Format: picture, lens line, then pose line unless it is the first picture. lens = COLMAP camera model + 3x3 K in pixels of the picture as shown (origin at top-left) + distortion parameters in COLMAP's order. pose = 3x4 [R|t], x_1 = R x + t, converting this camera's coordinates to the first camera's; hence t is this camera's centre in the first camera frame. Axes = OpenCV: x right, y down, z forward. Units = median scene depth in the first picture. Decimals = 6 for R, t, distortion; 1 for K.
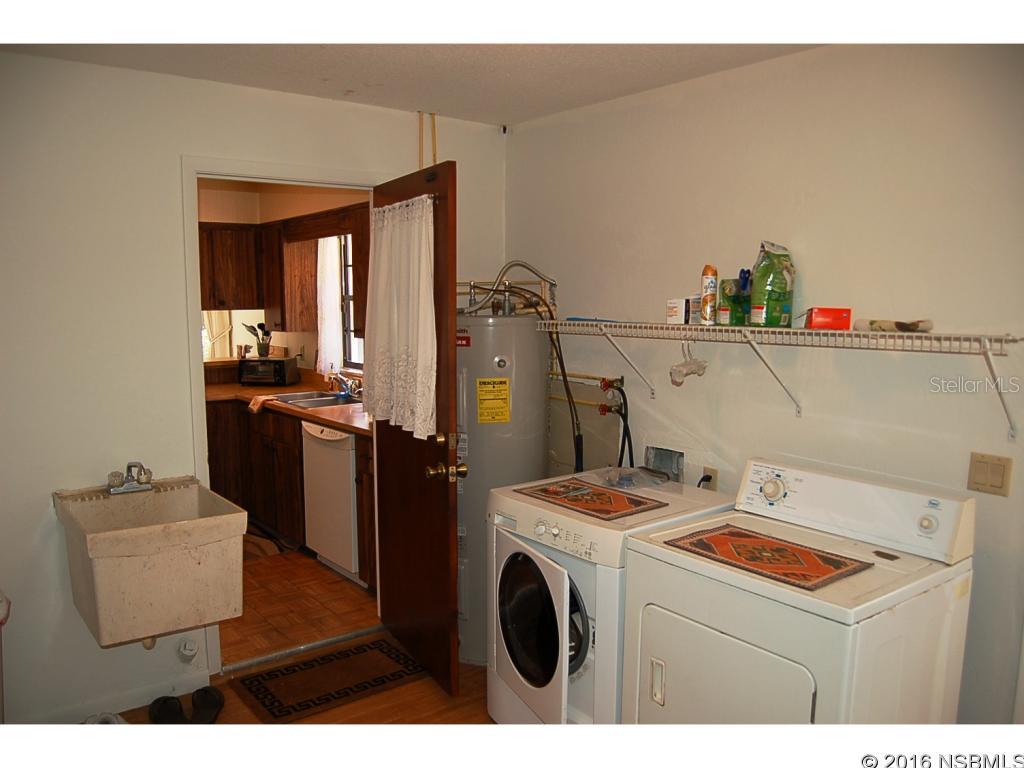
lens RADIAL K [[801.7, 0, 513.4], [0, 801.7, 387.9], [0, 0, 1]] dist [-0.090444, 0.028015]
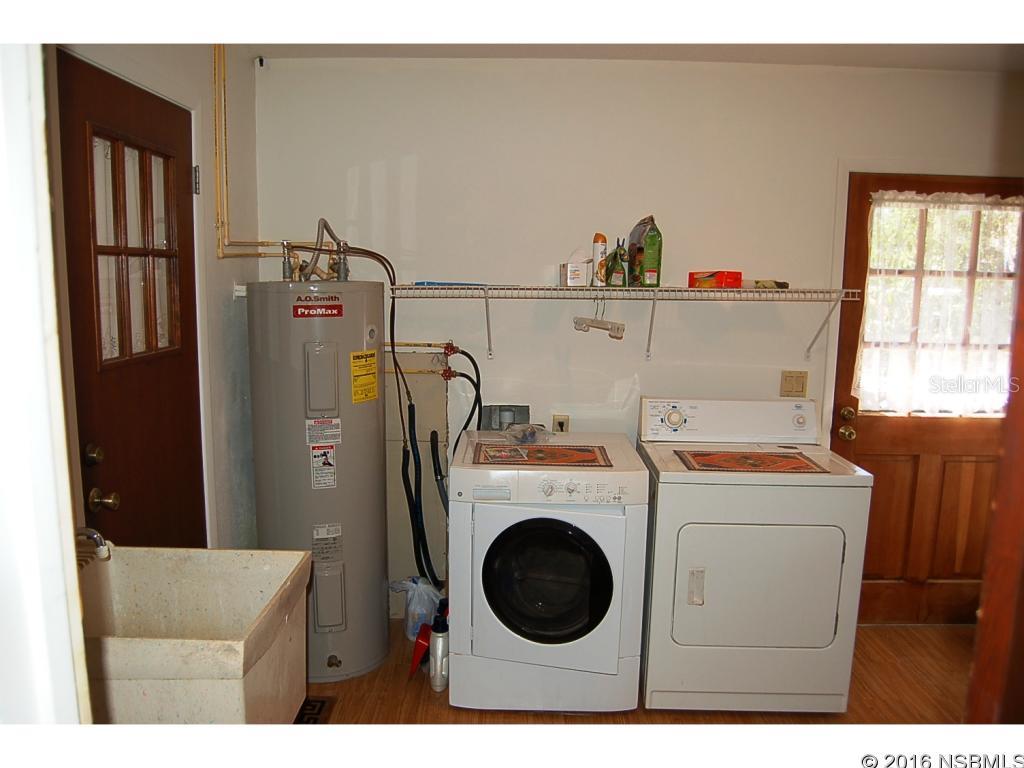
lens RADIAL K [[801.7, 0, 513.5], [0, 801.7, 385.0], [0, 0, 1]] dist [-0.090444, 0.028015]
pose [[0.627168, -0.104490, 0.771843, -0.742635], [0.078211, 0.994401, 0.071068, -0.030125], [-0.774947, 0.015795, 0.631828, 0.385054]]
